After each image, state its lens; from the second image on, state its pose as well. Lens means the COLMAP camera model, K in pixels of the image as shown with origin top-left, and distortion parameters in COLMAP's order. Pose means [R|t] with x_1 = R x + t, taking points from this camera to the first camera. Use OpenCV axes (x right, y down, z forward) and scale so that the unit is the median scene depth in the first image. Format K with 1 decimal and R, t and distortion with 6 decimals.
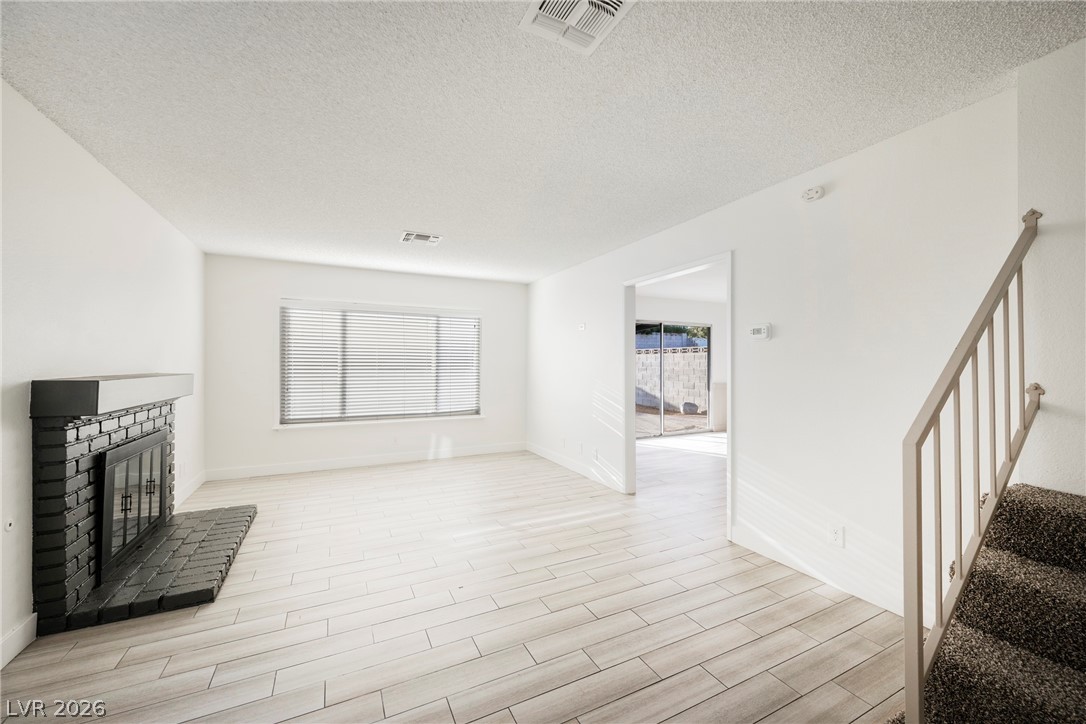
lens RADIAL K [[426.7, 0, 549.2], [0, 426.7, 359.2], [0, 0, 1]] dist [-0.000033, -0.001023]
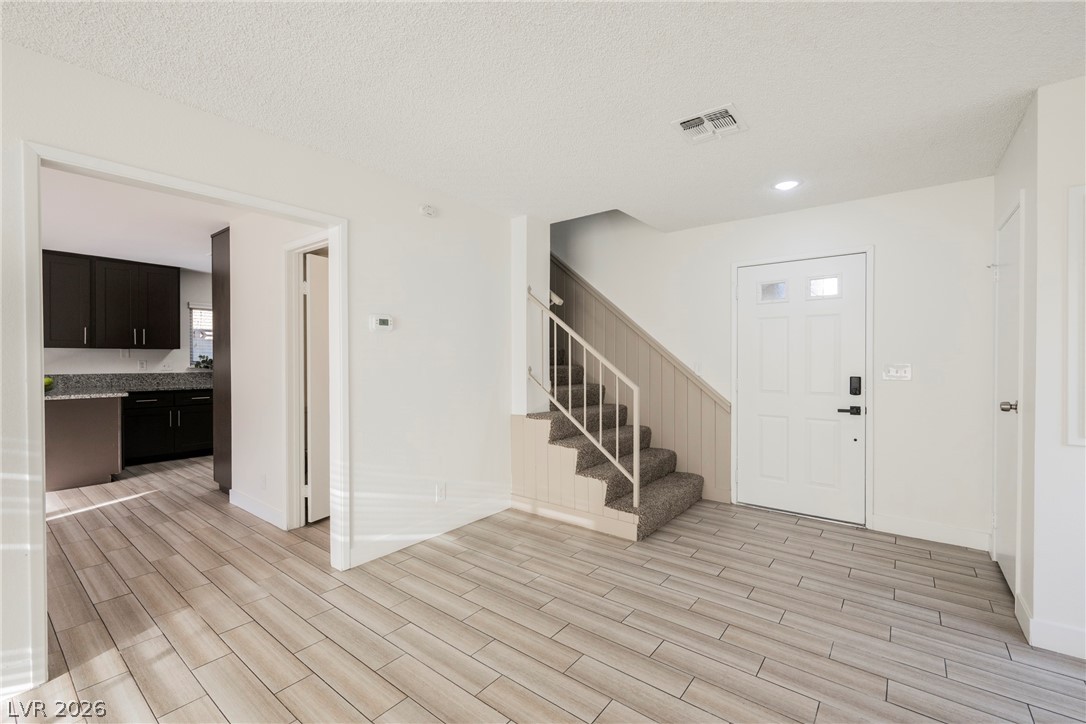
lens RADIAL K [[458.3, 0, 546.5], [0, 458.3, 364.4], [0, 0, 1]] dist [-0.012148, 0.000047]
pose [[-0.427029, -0.009894, 0.904184, -0.683341], [-0.013000, 0.999904, 0.004801, 0.022119], [-0.904144, -0.009705, -0.427117, 1.304846]]
